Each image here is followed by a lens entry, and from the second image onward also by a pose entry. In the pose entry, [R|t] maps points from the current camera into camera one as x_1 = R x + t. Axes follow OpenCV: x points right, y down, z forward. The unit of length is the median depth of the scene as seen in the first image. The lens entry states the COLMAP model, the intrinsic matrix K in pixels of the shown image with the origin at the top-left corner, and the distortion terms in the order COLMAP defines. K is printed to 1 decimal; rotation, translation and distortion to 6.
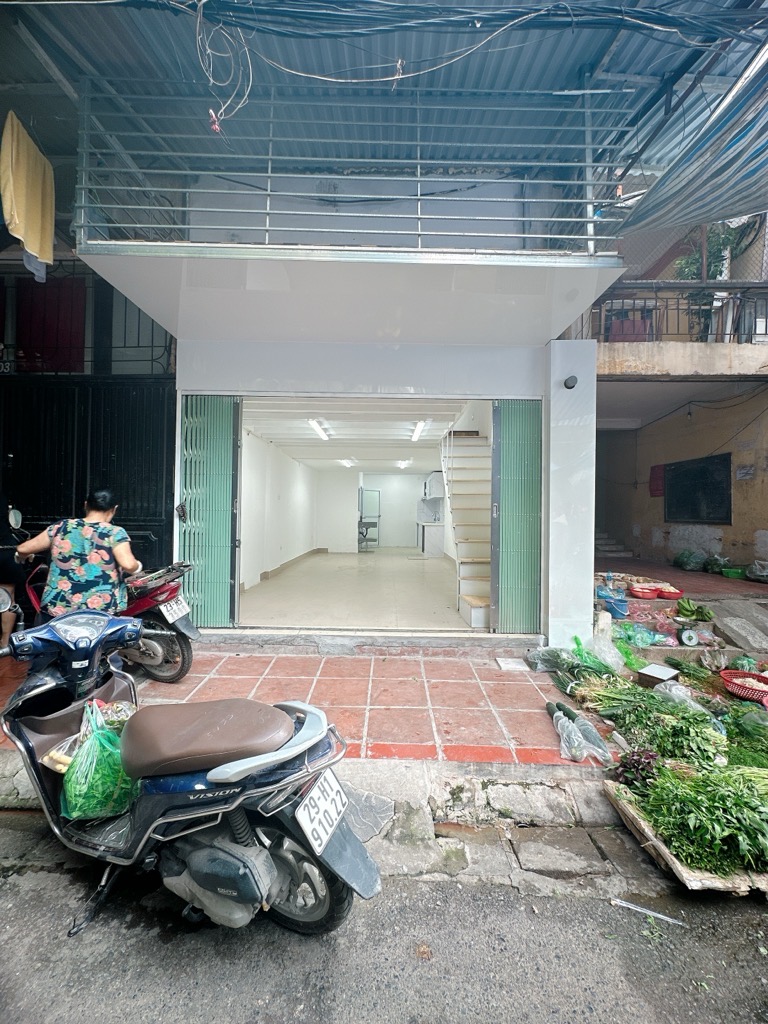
lens RADIAL K [[408.0, 0, 386.4], [0, 408.0, 510.1], [0, 0, 1]] dist [-0.005824, 0.001366]
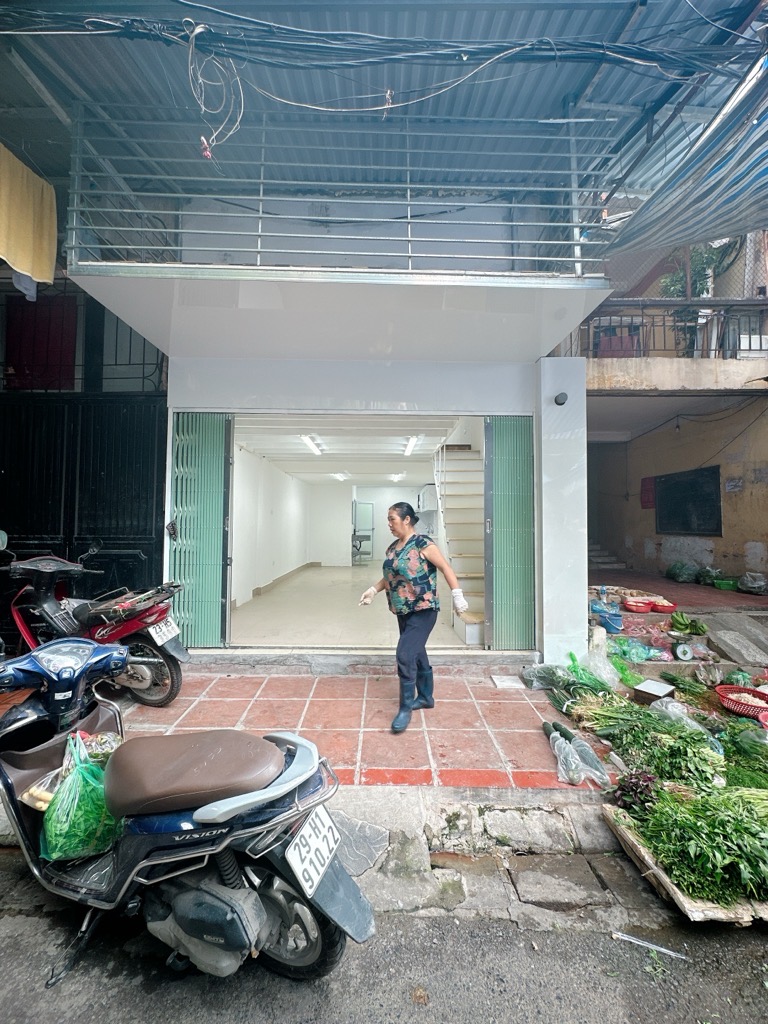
lens RADIAL K [[408.0, 0, 386.4], [0, 408.0, 510.2], [0, 0, 1]] dist [-0.005824, 0.001366]
pose [[0.999861, -0.006920, 0.015186, 0.002723], [0.007334, 0.999598, -0.027388, -0.017129], [-0.014991, 0.027495, 0.999510, 0.005132]]
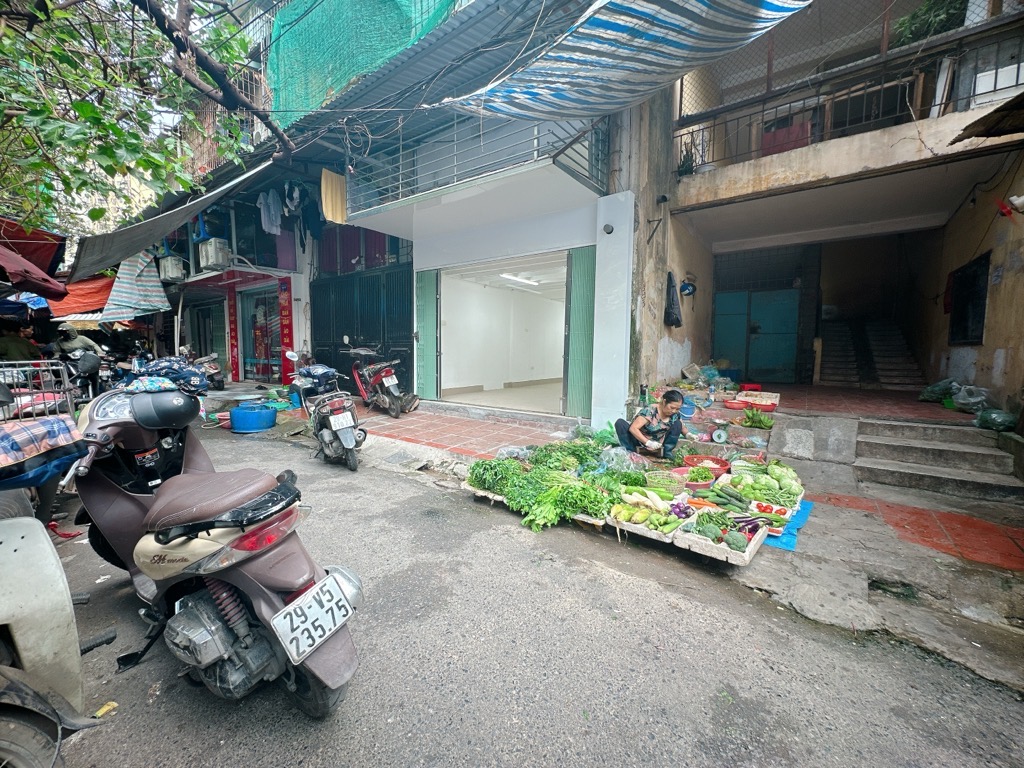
lens RADIAL K [[408.0, 0, 515.9], [0, 408.0, 383.0], [0, 0, 1]] dist [-0.005824, 0.001366]
pose [[0.815564, 0.040427, -0.577253, 1.268737], [0.006764, 0.996823, 0.079366, 0.094290], [0.578628, -0.068632, 0.812699, -0.347355]]
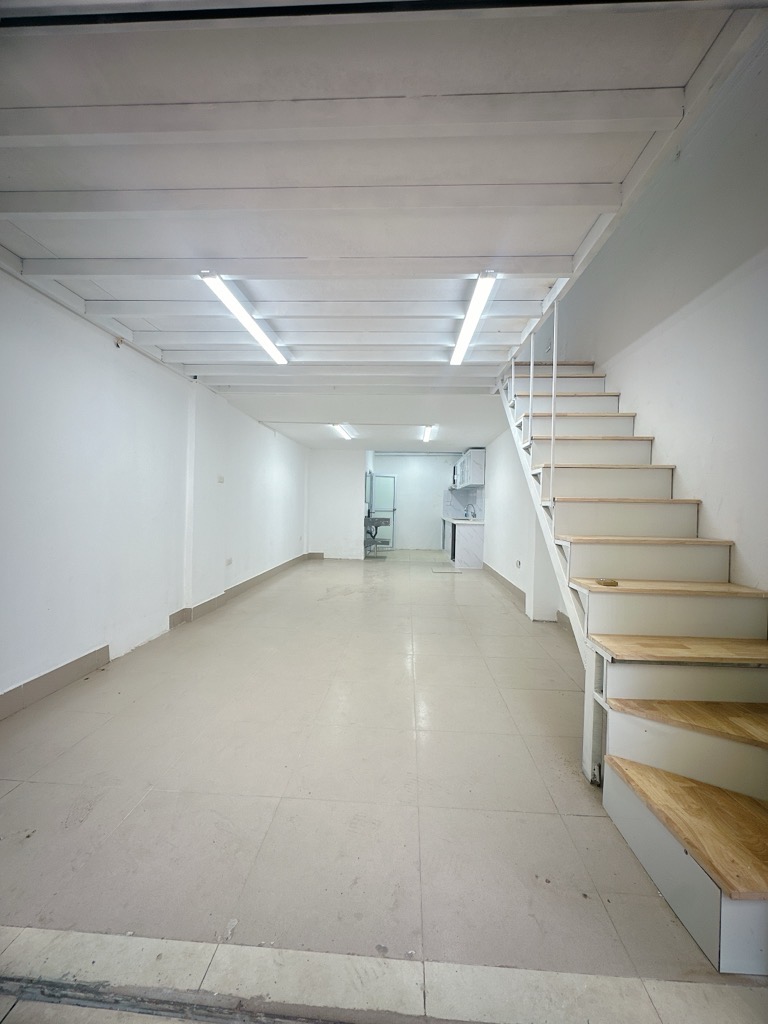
lens RADIAL K [[408.0, 0, 388.6], [0, 408.0, 508.8], [0, 0, 1]] dist [-0.005824, 0.001366]
pose [[0.999141, 0.008184, -0.040613, 0.015982], [-0.007538, 0.999843, 0.016035, 0.001023], [0.040738, -0.015715, 0.999046, 1.056596]]
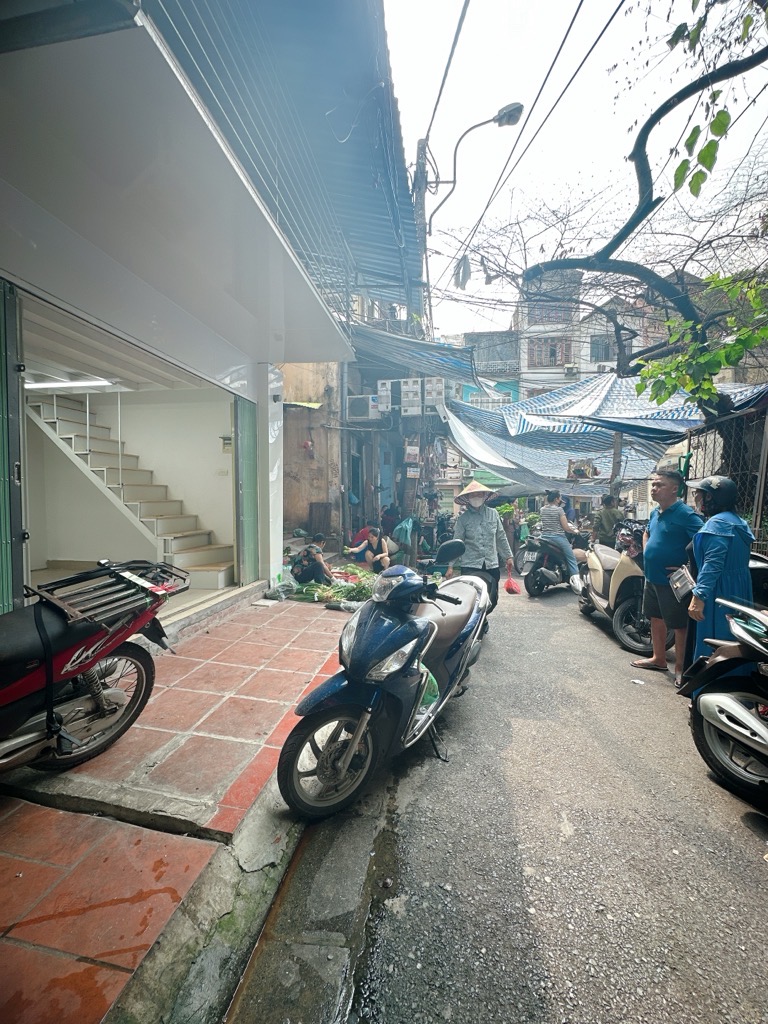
lens RADIAL K [[408.0, 0, 386.1], [0, 408.0, 512.0], [0, 0, 1]] dist [-0.005824, 0.001366]
pose [[0.148437, -0.043321, 0.987973, -1.175389], [-0.010569, 0.998913, 0.045388, 0.020332], [-0.988865, -0.017179, 0.147818, 0.521931]]
